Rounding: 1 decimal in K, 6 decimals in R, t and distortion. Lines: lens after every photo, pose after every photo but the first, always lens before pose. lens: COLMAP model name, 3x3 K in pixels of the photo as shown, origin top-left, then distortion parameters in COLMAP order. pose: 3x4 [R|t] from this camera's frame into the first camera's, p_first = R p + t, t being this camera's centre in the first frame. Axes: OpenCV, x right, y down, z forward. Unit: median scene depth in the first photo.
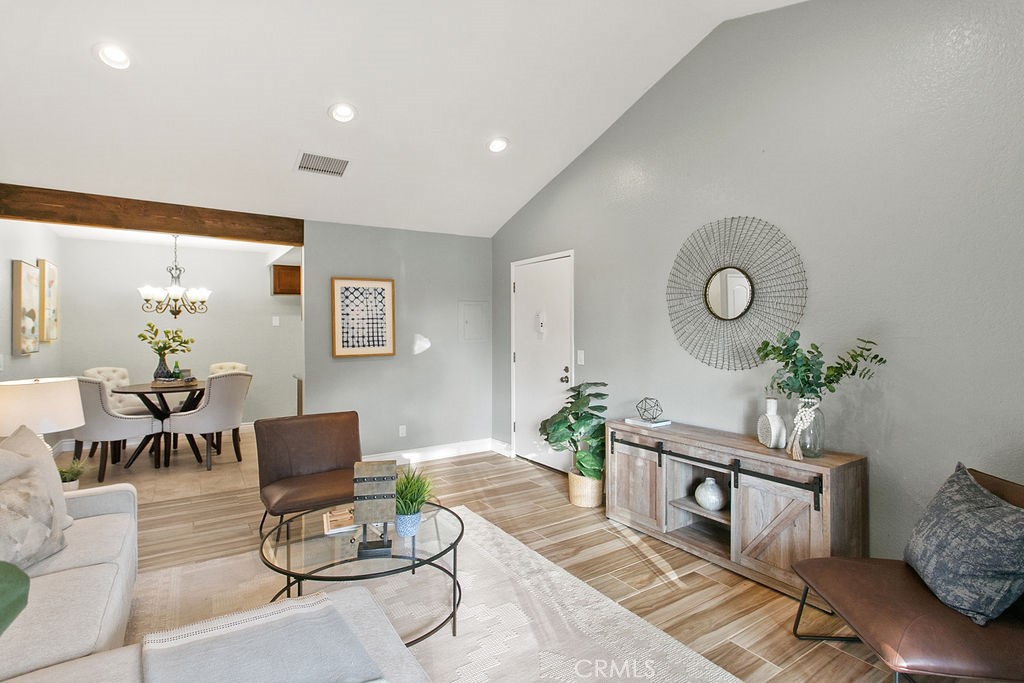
lens RADIAL K [[515.6, 0, 512.9], [0, 515.6, 329.5], [0, 0, 1]] dist [0.000583, 0.000824]
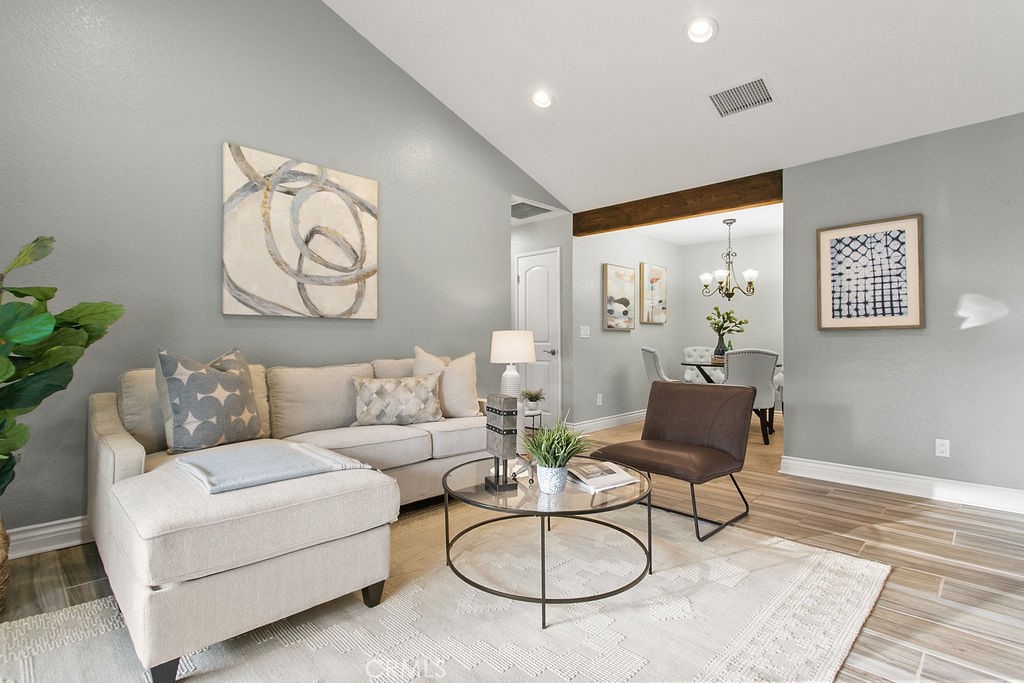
lens RADIAL K [[493.6, 0, 504.4], [0, 493.6, 339.0], [0, 0, 1]] dist [0.000913, 0.000451]
pose [[0.200610, -0.002181, -0.979669, 0.290258], [-0.002259, 0.999994, -0.002689, 0.068873], [0.979669, 0.002753, 0.200604, 0.366043]]
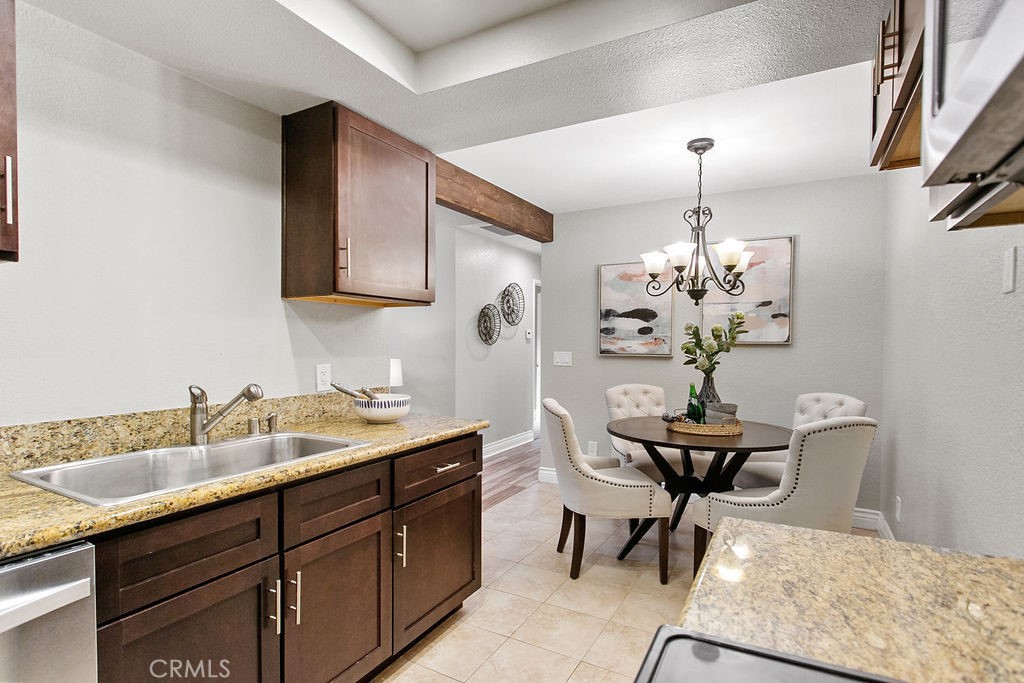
lens RADIAL K [[493.6, 0, 504.4], [0, 493.6, 339.0], [0, 0, 1]] dist [0.000913, 0.000451]
pose [[-0.895574, -0.000453, -0.444913, -0.272469], [-0.000457, 1.000000, -0.000100, 0.014568], [0.444913, 0.000114, -0.895574, 1.517087]]
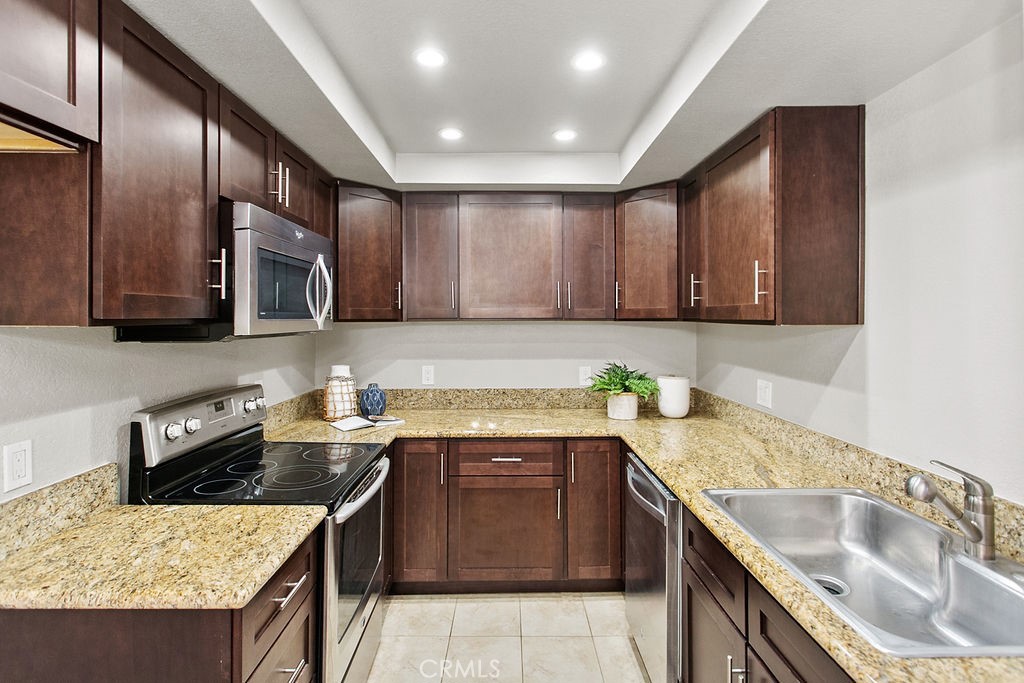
lens RADIAL K [[496.2, 0, 512.2], [0, 496.2, 316.6], [0, 0, 1]] dist [0.000701, 0.000786]
pose [[0.532626, 0.010473, 0.846286, -0.557210], [-0.003351, 0.999942, -0.010265, -0.023135], [-0.846344, 0.002631, 0.532630, 1.174474]]
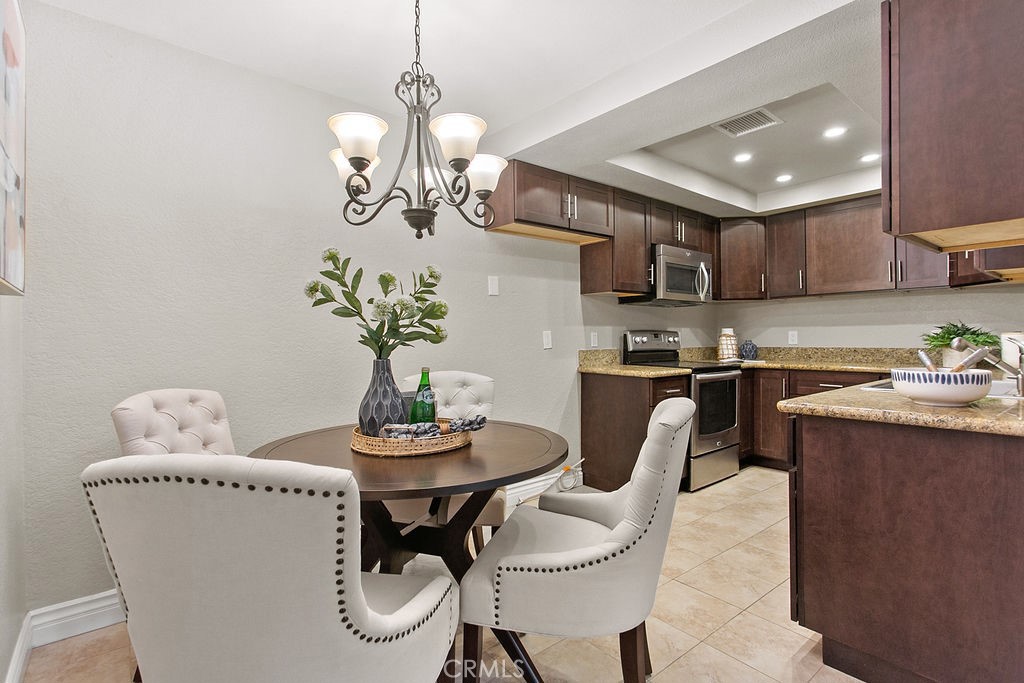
lens RADIAL K [[493.6, 0, 504.4], [0, 493.6, 339.0], [0, 0, 1]] dist [0.000913, 0.000451]
pose [[0.994328, -0.000912, 0.106354, -0.701167], [0.000857, 0.999999, 0.000566, 0.046627], [-0.106355, -0.000472, 0.994328, 0.757726]]
